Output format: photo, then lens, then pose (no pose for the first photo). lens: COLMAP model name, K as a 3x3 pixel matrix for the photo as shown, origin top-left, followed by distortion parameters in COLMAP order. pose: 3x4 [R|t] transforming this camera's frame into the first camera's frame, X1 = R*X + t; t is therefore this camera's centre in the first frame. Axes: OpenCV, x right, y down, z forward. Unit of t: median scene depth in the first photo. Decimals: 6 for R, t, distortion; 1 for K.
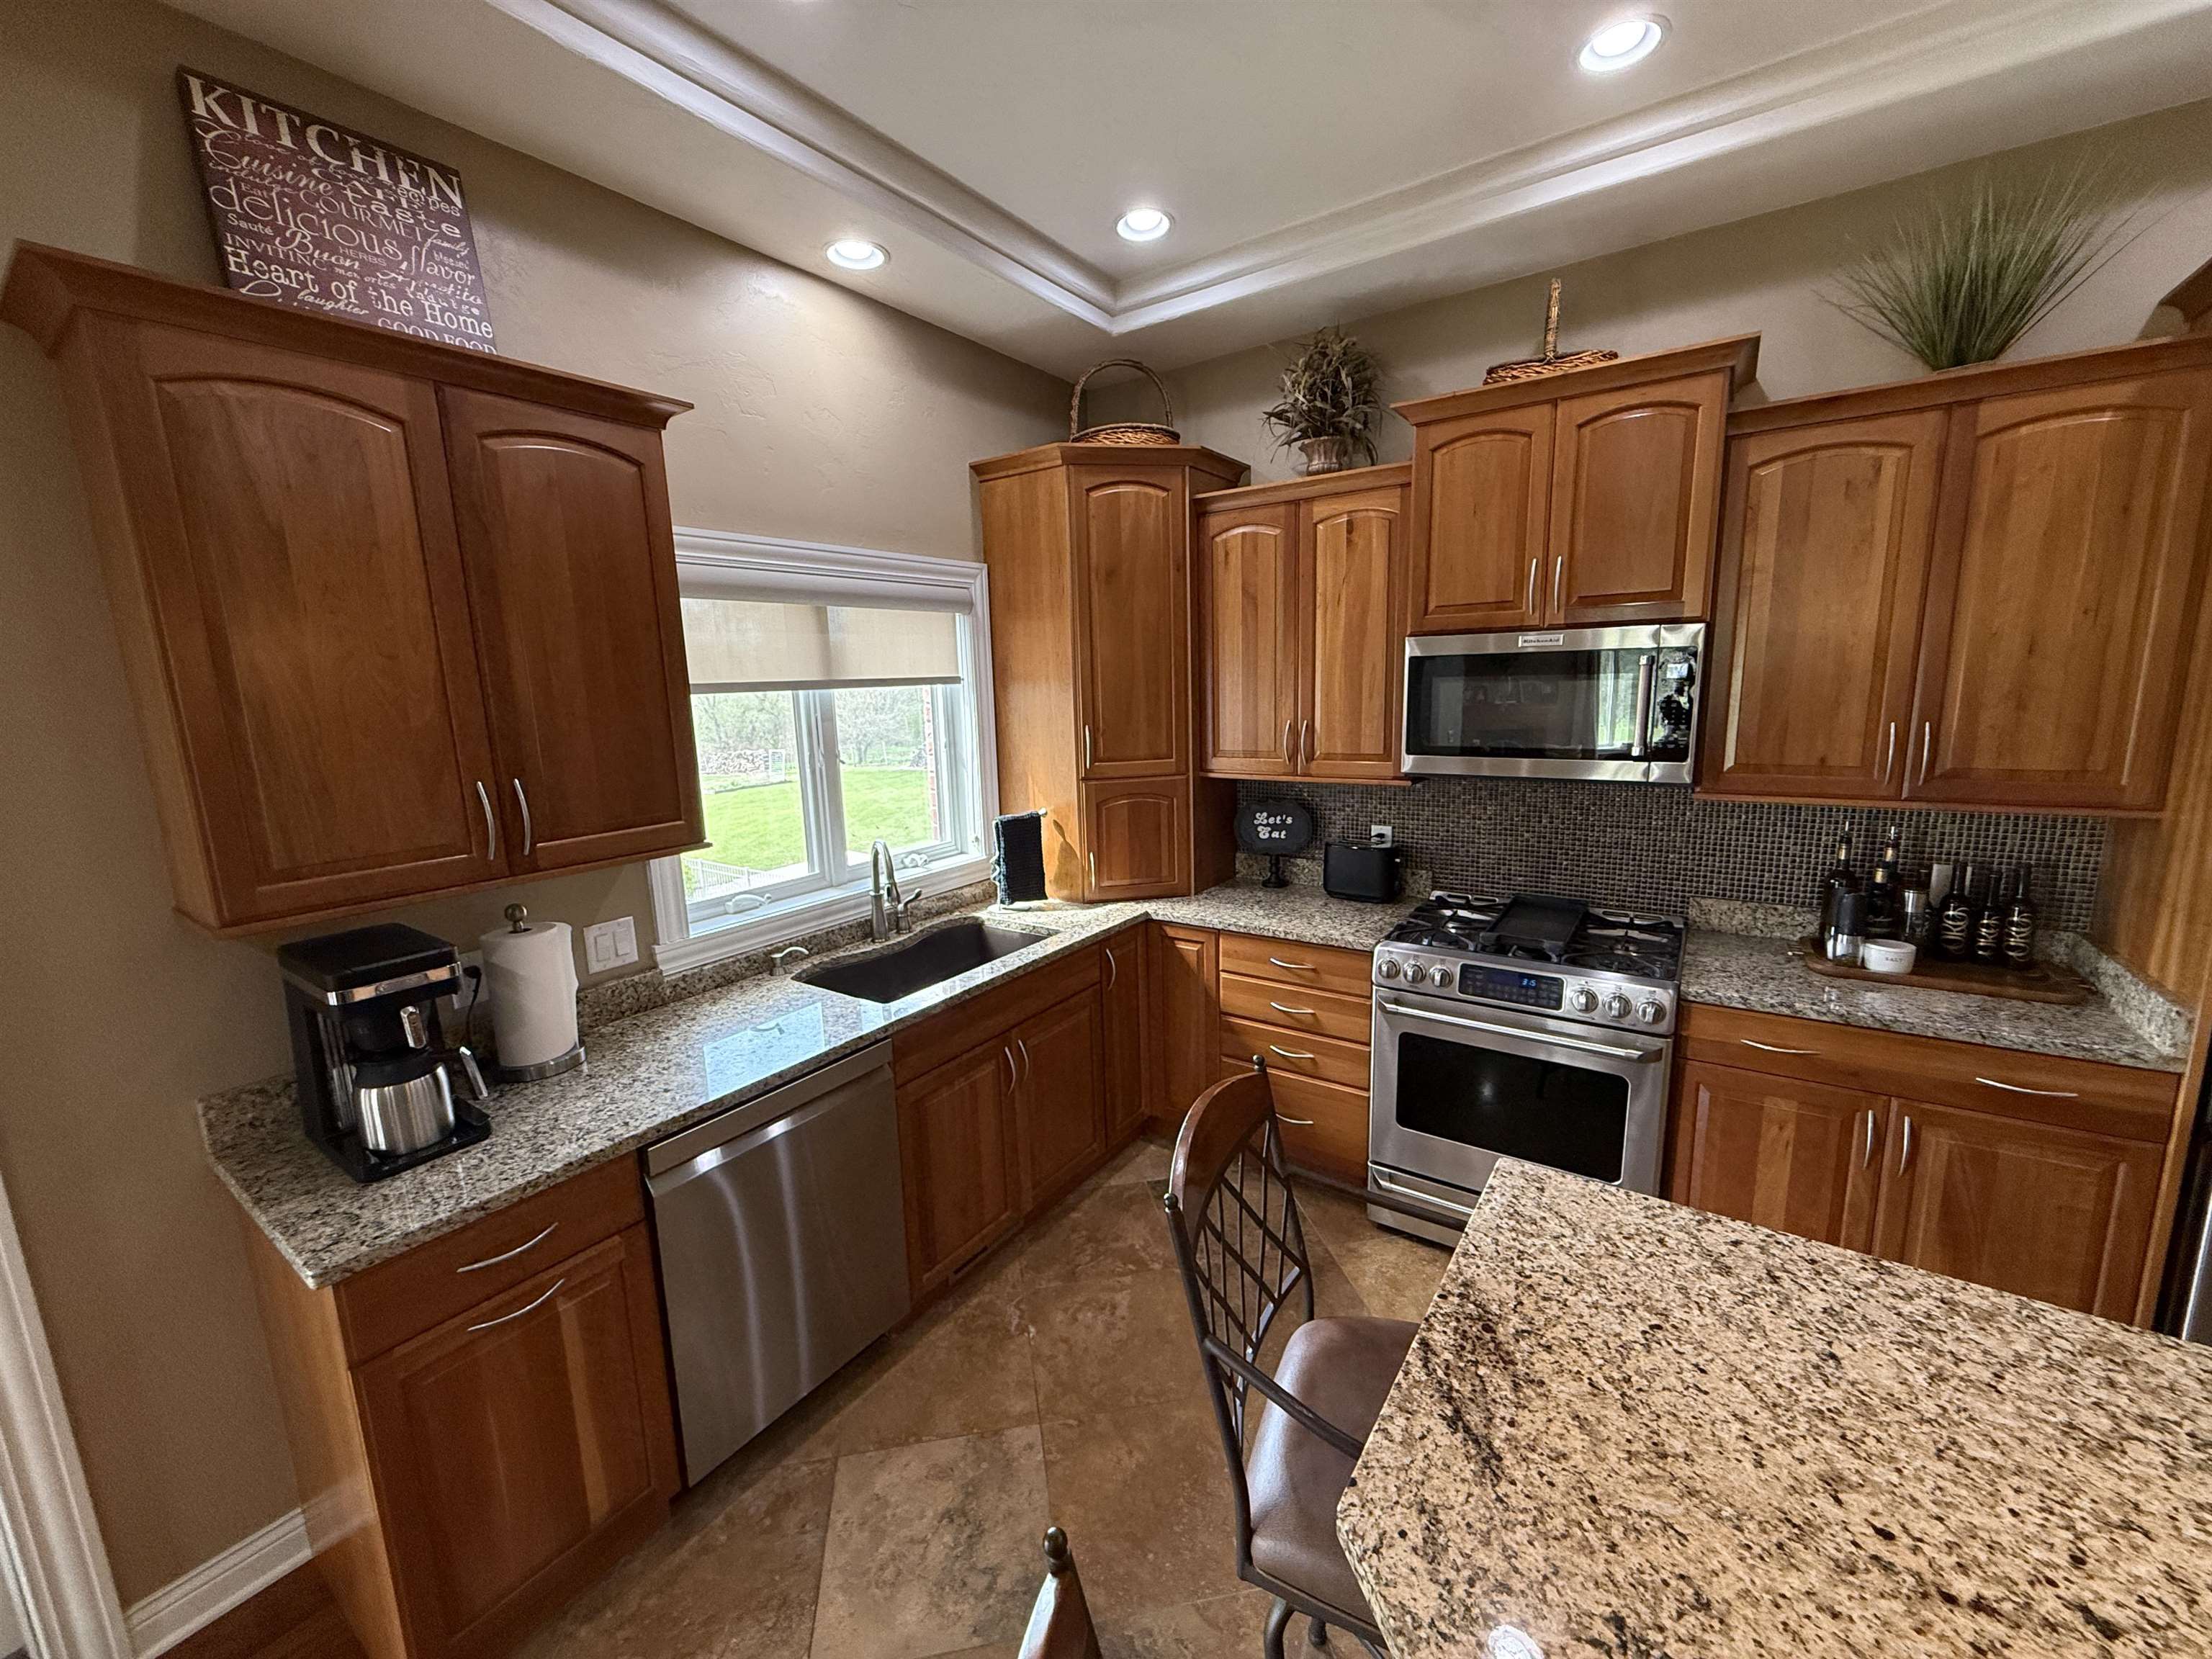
lens RADIAL K [[877.4, 0, 1099.6], [0, 877.4, 832.2], [0, 0, 1]] dist [-0.001052, 0.000517]
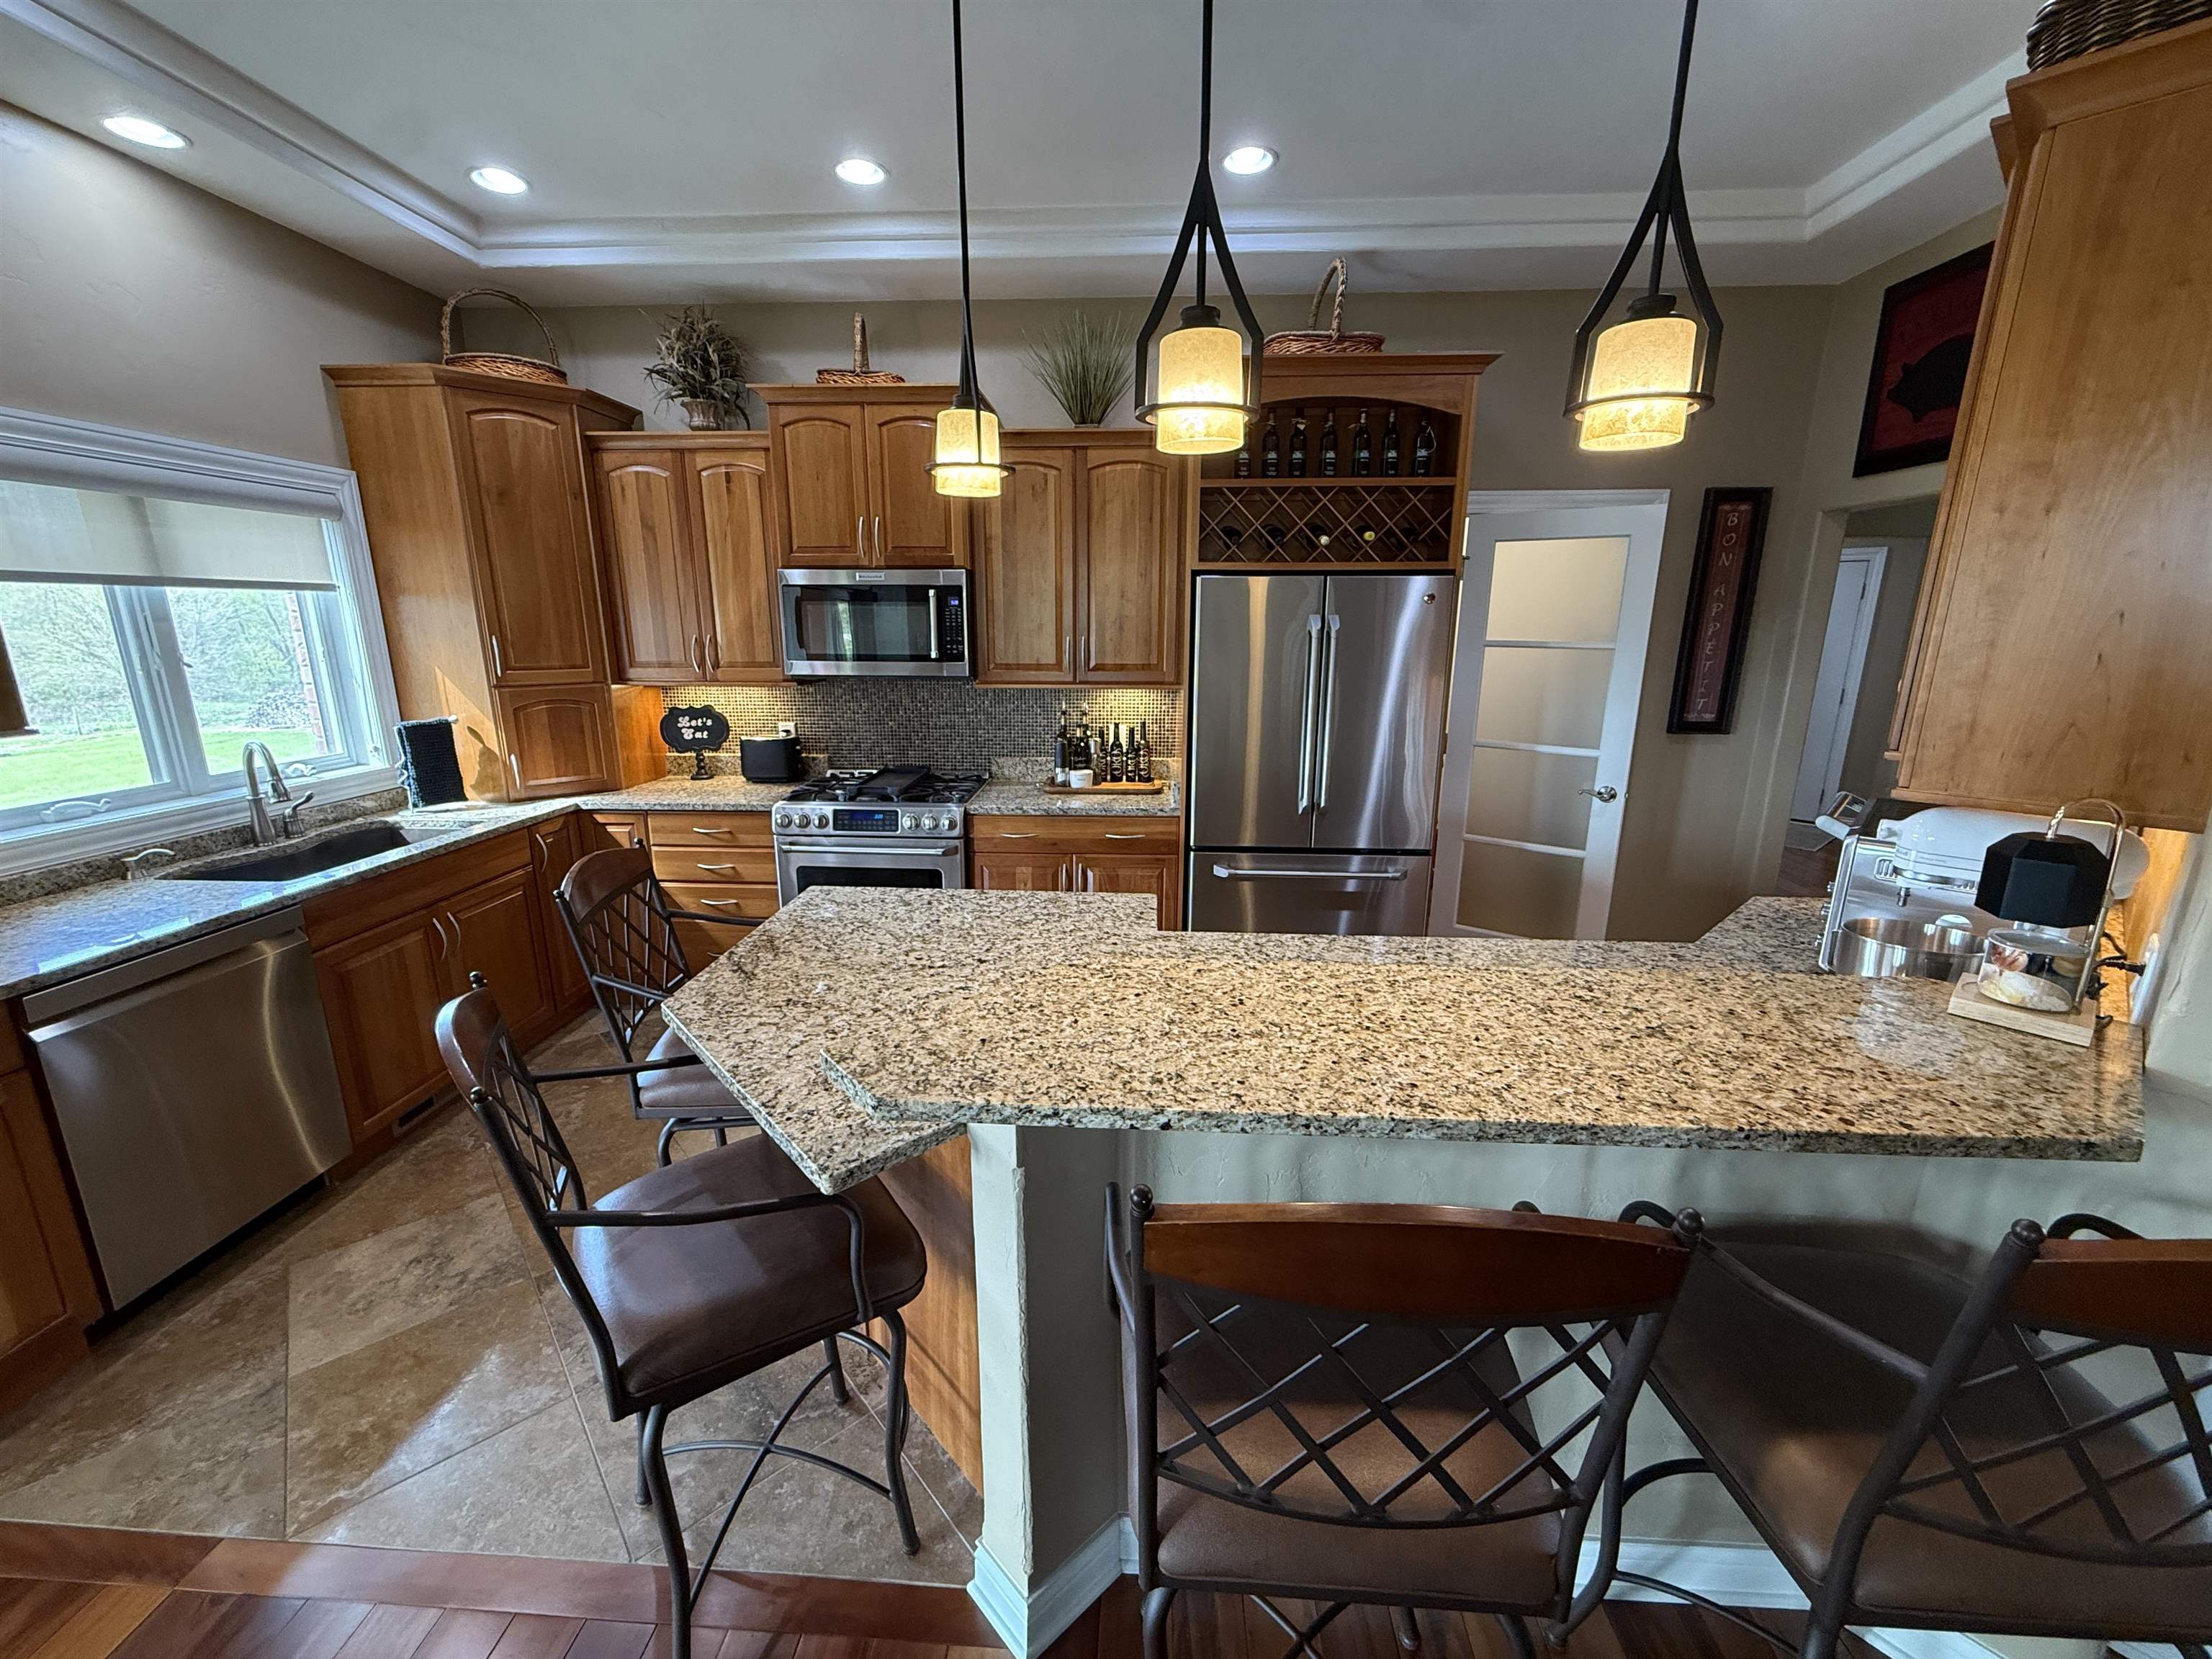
lens RADIAL K [[877.4, 0, 1102.1], [0, 877.4, 831.3], [0, 0, 1]] dist [-0.001052, 0.000517]
pose [[0.847245, -0.092228, 0.523135, 0.039046], [0.063612, 0.995341, 0.072455, 0.103022], [-0.527380, -0.028109, 0.849164, -0.378549]]
